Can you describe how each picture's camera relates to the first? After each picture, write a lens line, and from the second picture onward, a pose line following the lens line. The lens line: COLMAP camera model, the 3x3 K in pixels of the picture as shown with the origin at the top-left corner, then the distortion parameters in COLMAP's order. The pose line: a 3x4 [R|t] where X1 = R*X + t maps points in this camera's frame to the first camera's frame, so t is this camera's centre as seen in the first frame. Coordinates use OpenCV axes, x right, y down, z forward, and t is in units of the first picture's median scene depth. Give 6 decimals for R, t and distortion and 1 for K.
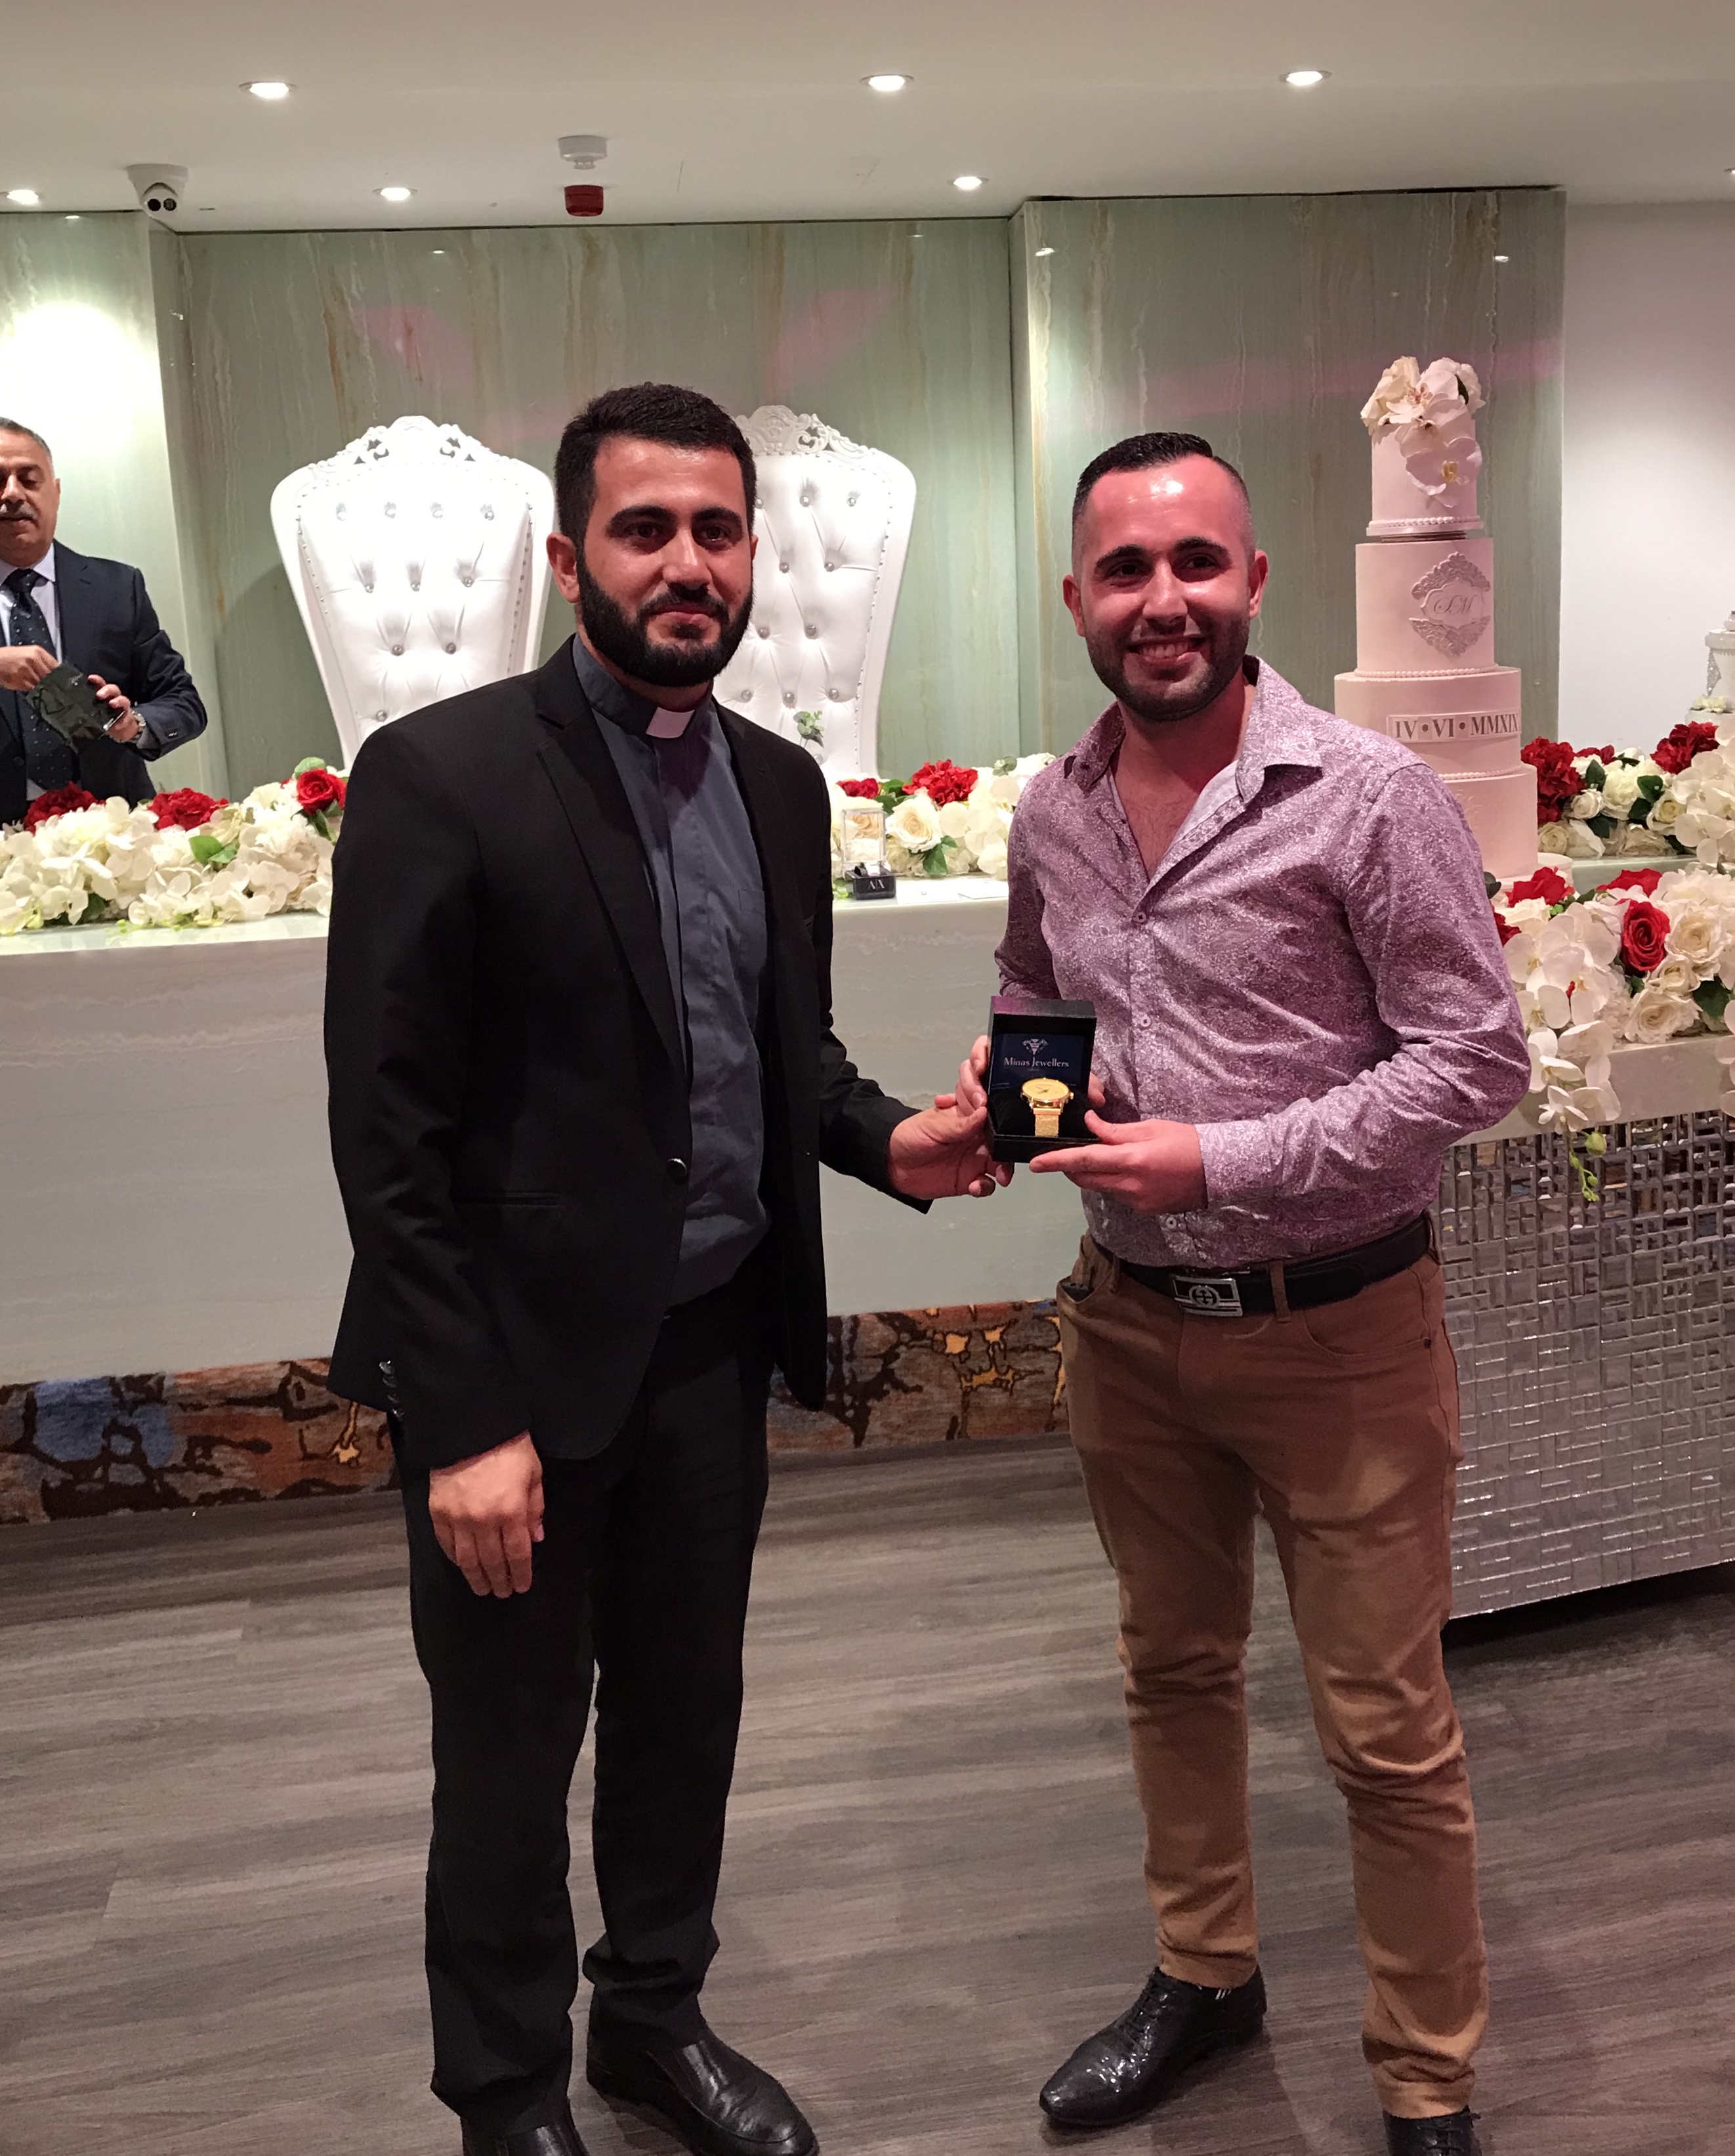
lens RADIAL K [[2181.6, 0, 960.1], [0, 2181.6, 976.2], [0, 0, 1]] dist [0.118942, -0.355986]
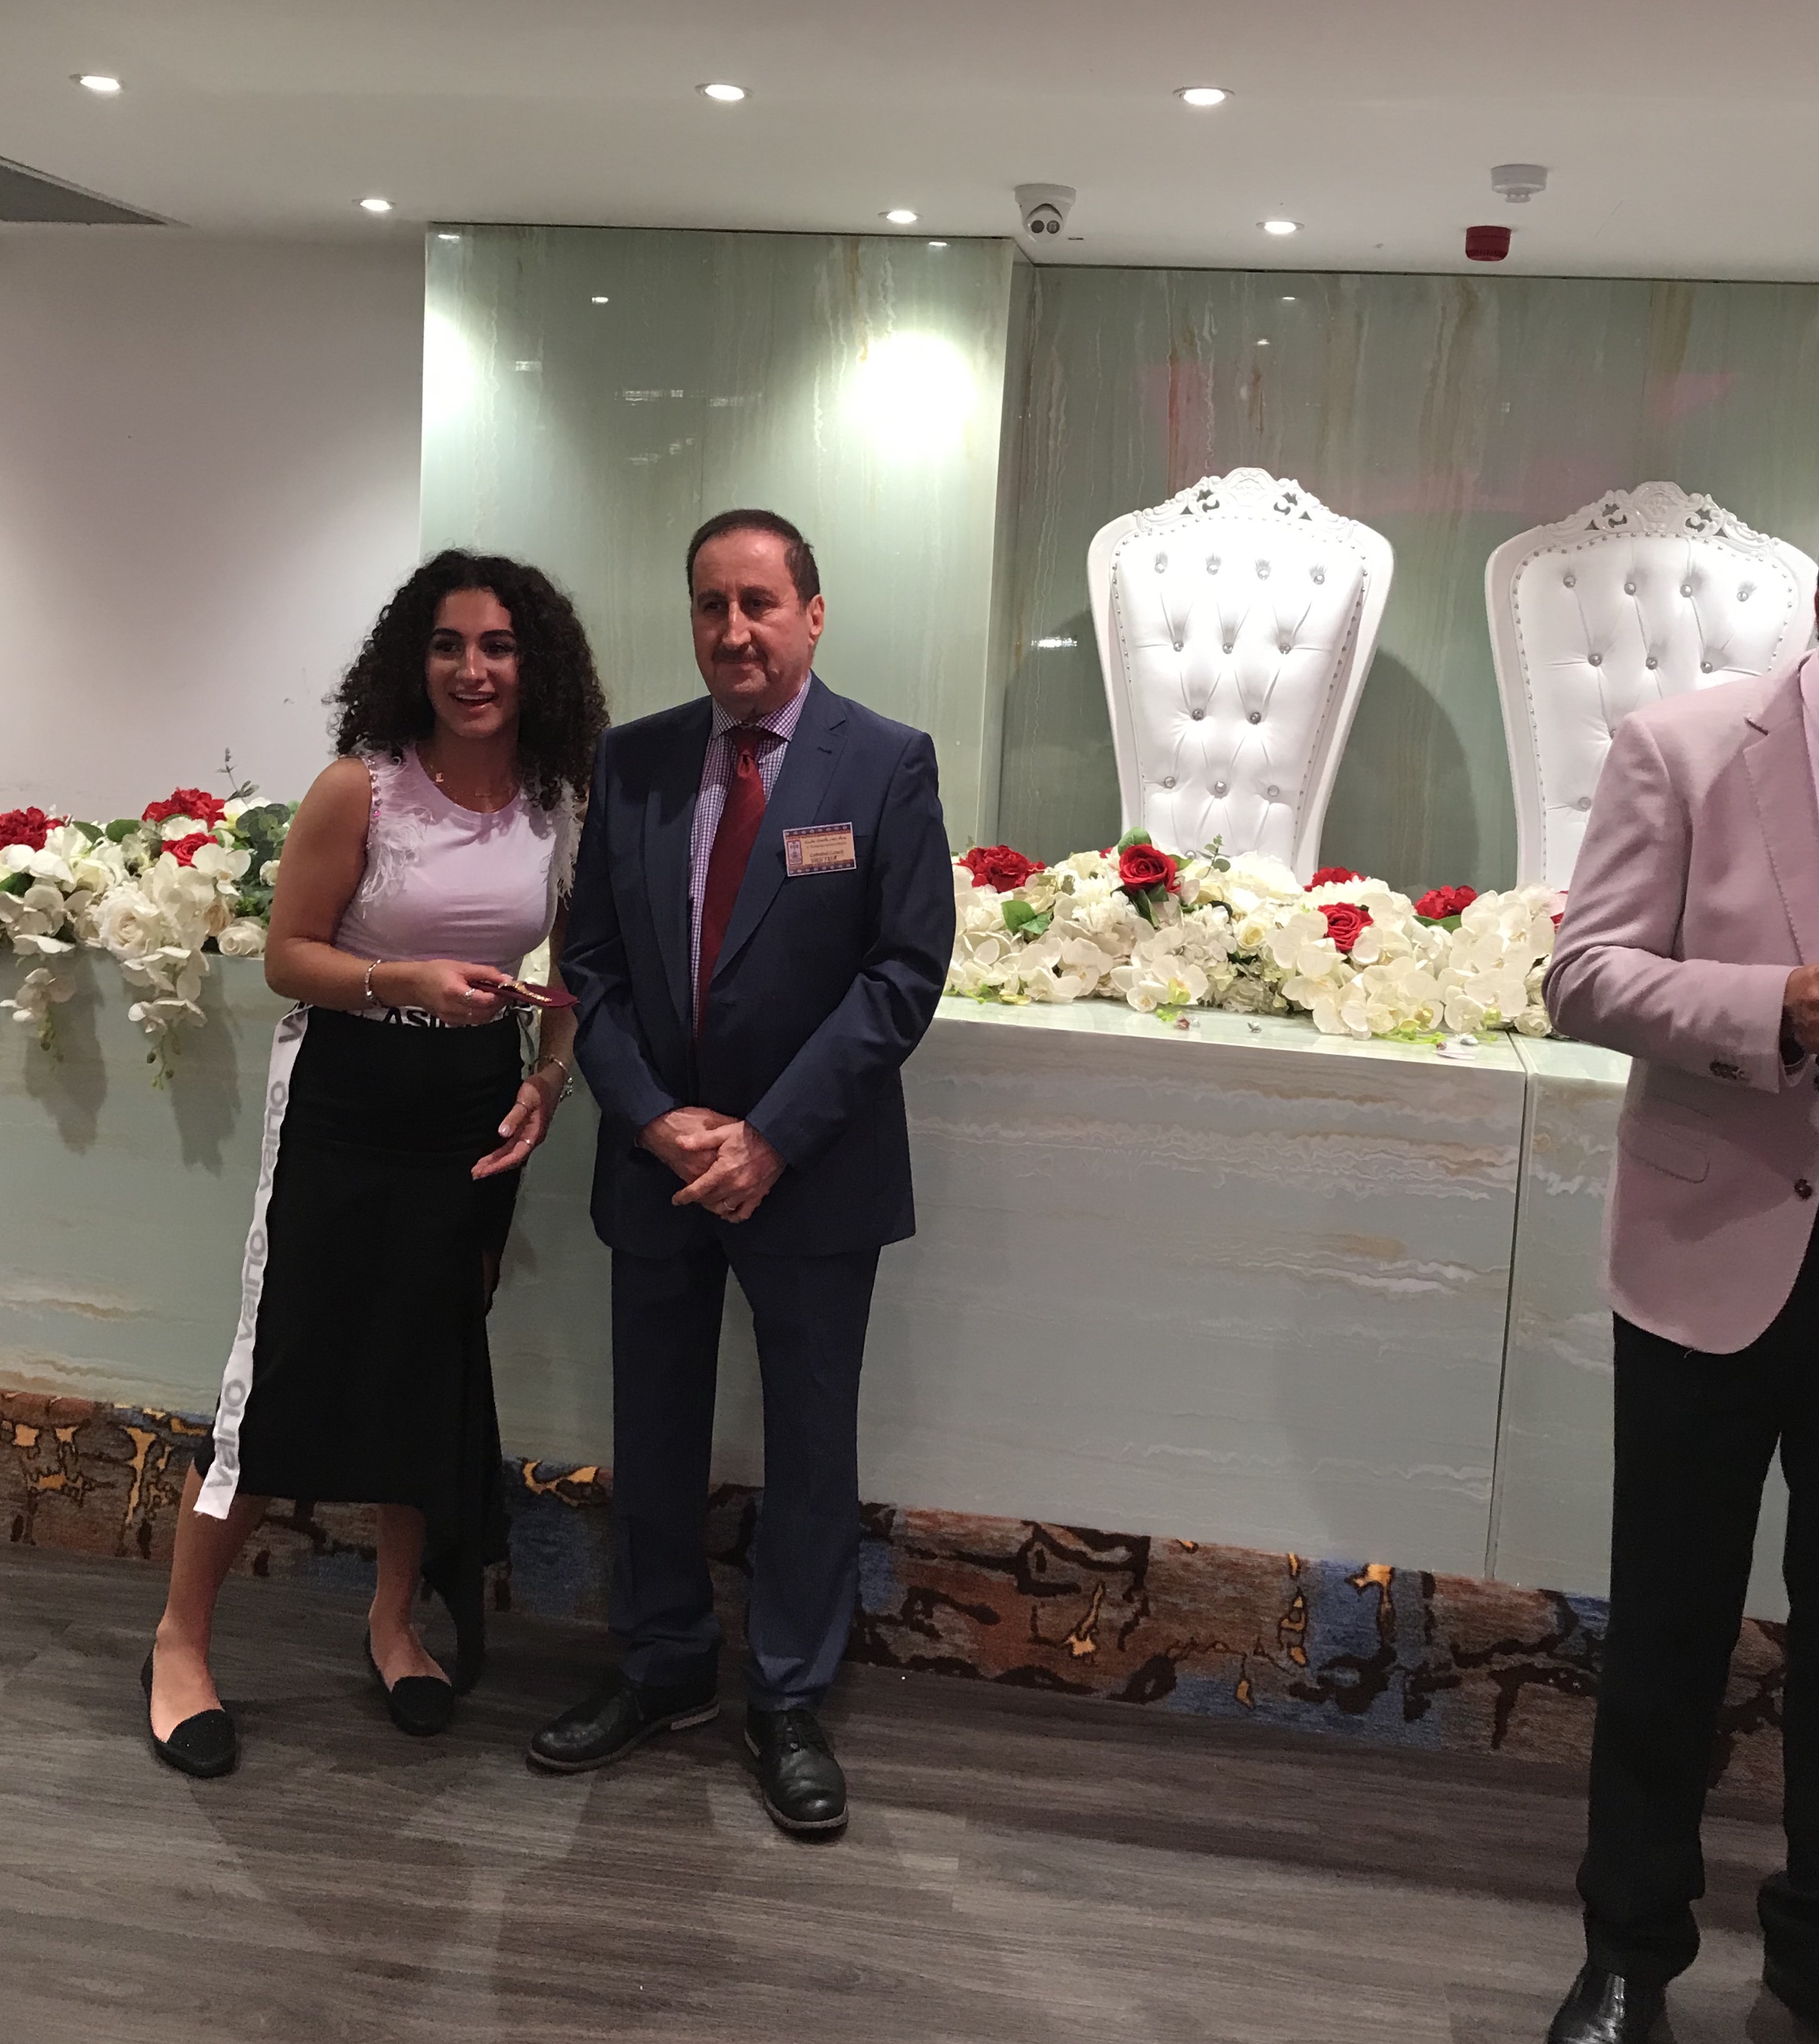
lens RADIAL K [[2205.3, 0, 902.8], [0, 2205.3, 851.5], [0, 0, 1]] dist [0.035401, -0.101999]
pose [[0.942985, 0.121047, -0.310042, -0.112929], [-0.148615, 0.986636, -0.066804, -0.016865], [0.297812, 0.109072, 0.948373, 0.135686]]
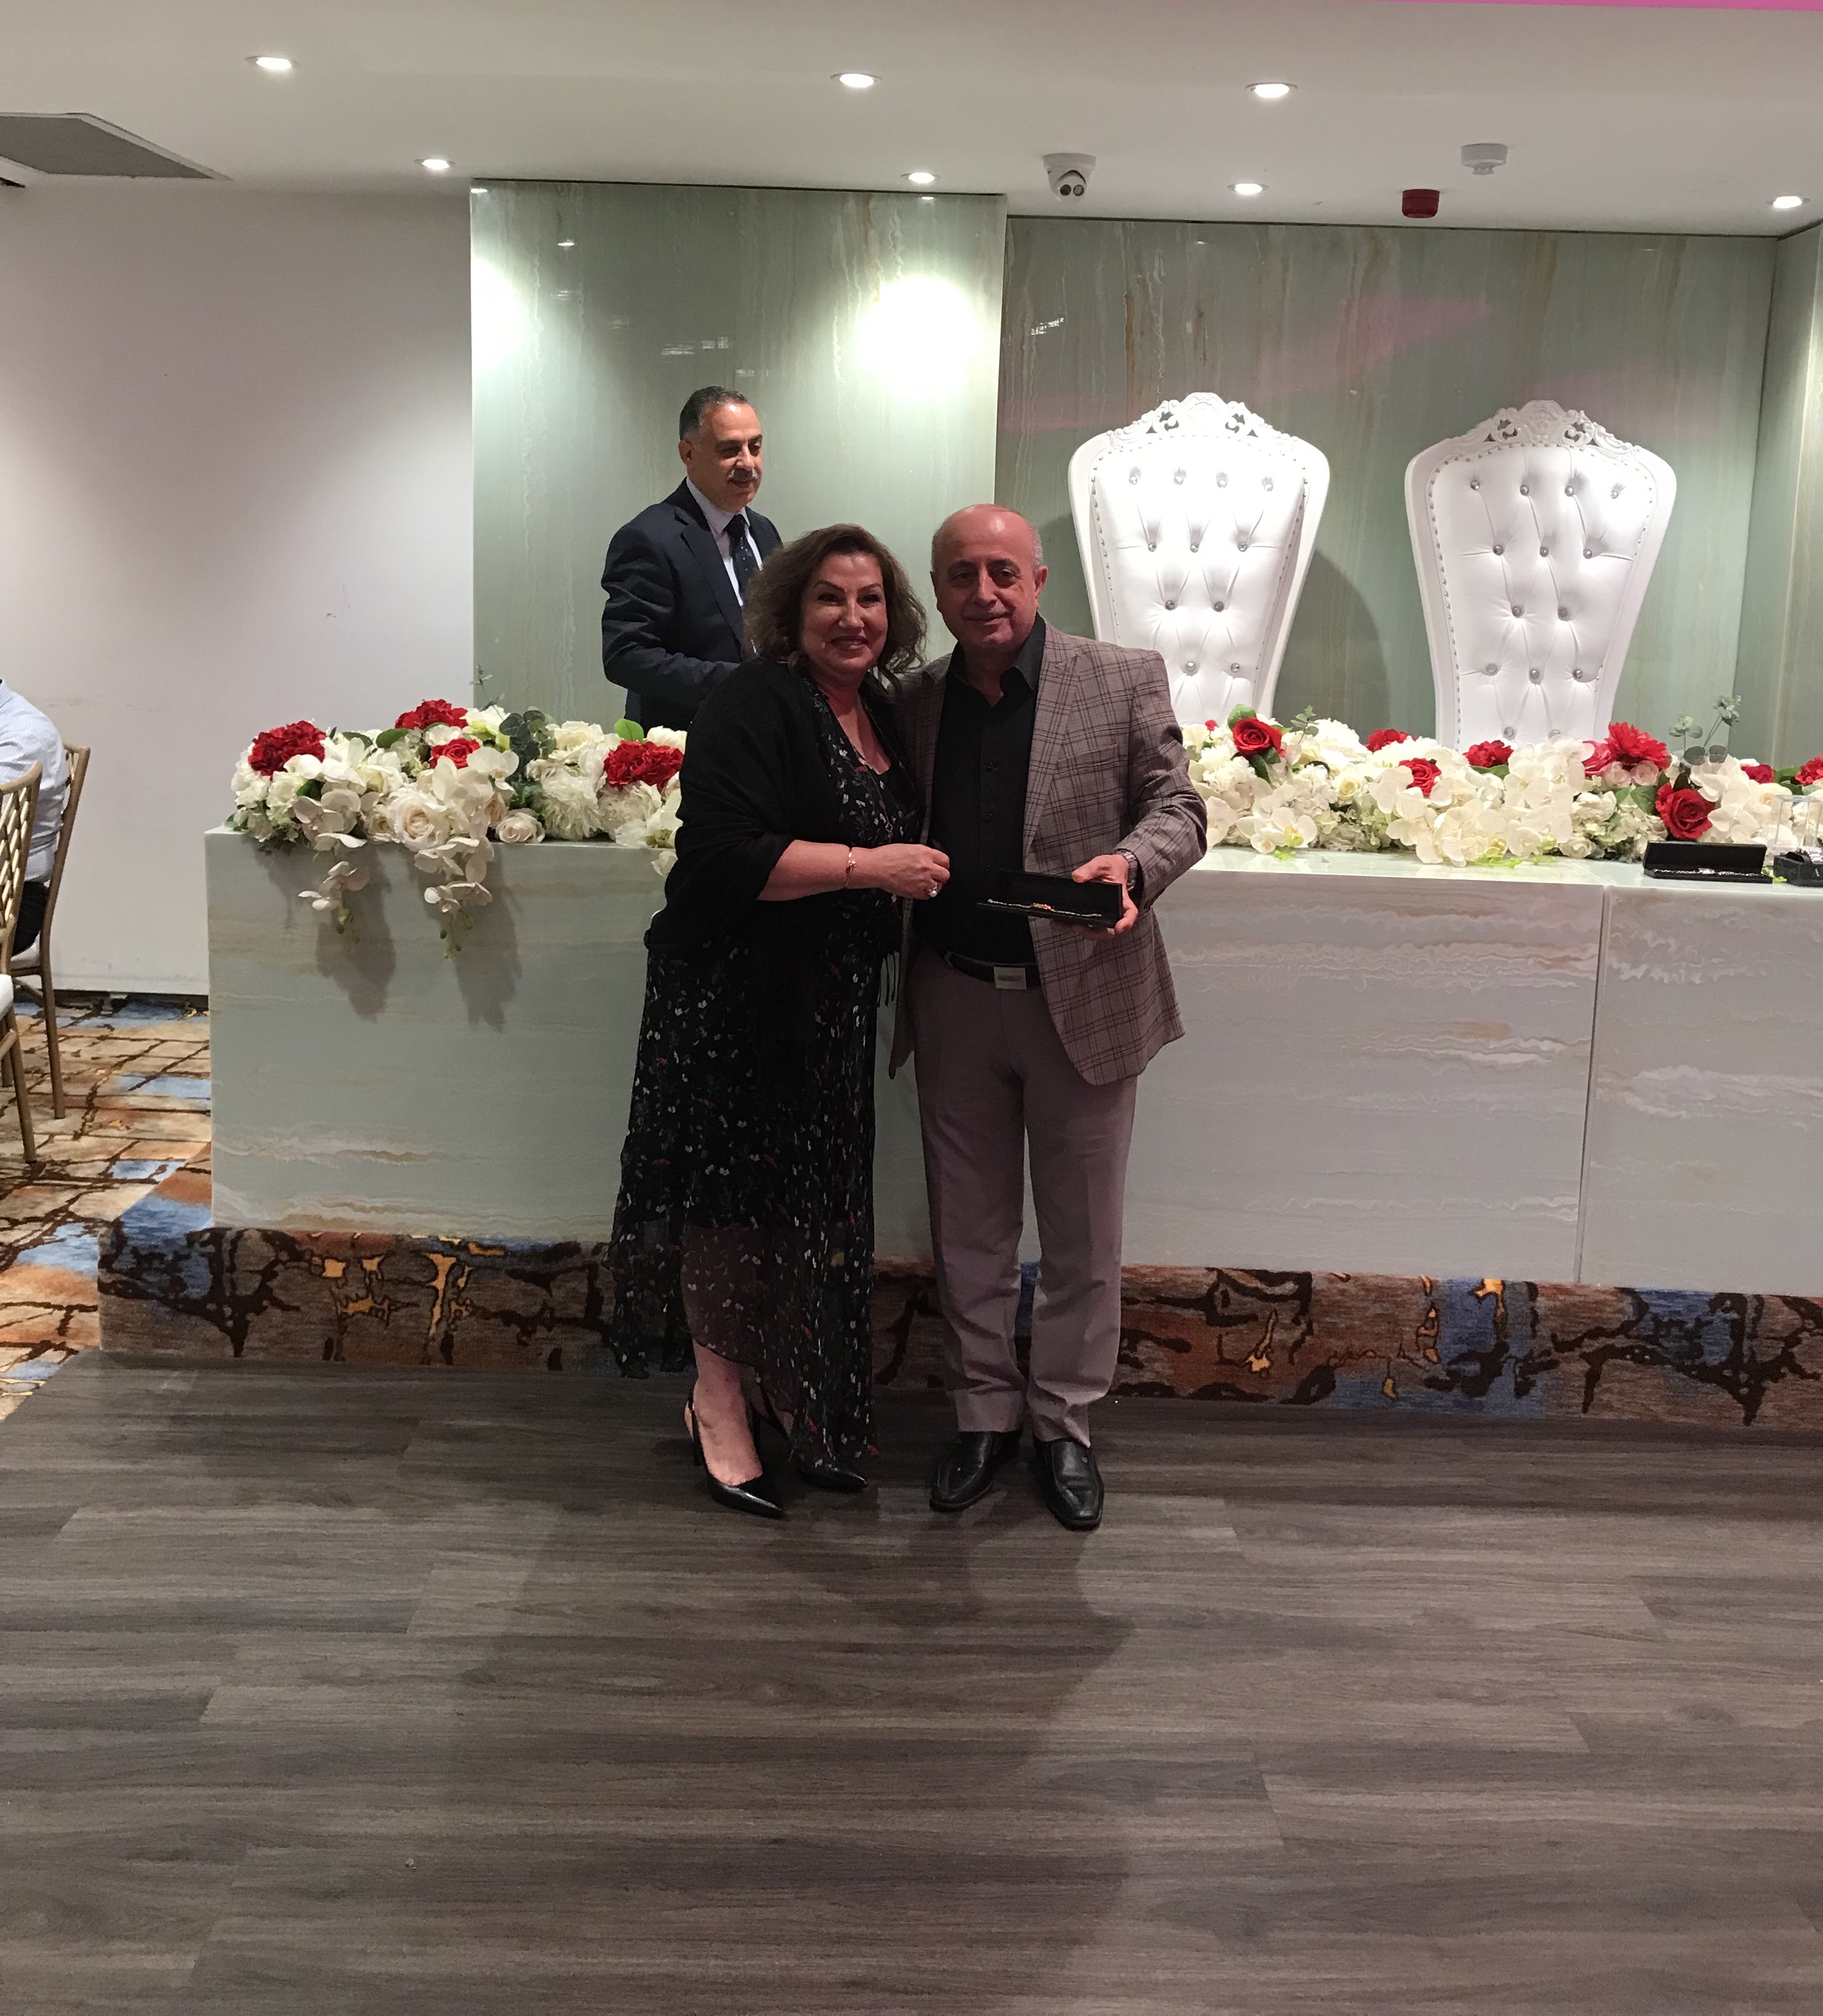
lens RADIAL K [[2023.4, 0, 918.8], [0, 2023.4, 823.9], [0, 0, 1]] dist [0.015242, -0.026740]
pose [[0.983328, 0.091693, -0.157032, -0.299340], [-0.098666, 0.994426, -0.037181, 0.011848], [0.152747, 0.052055, 0.986893, 0.005990]]
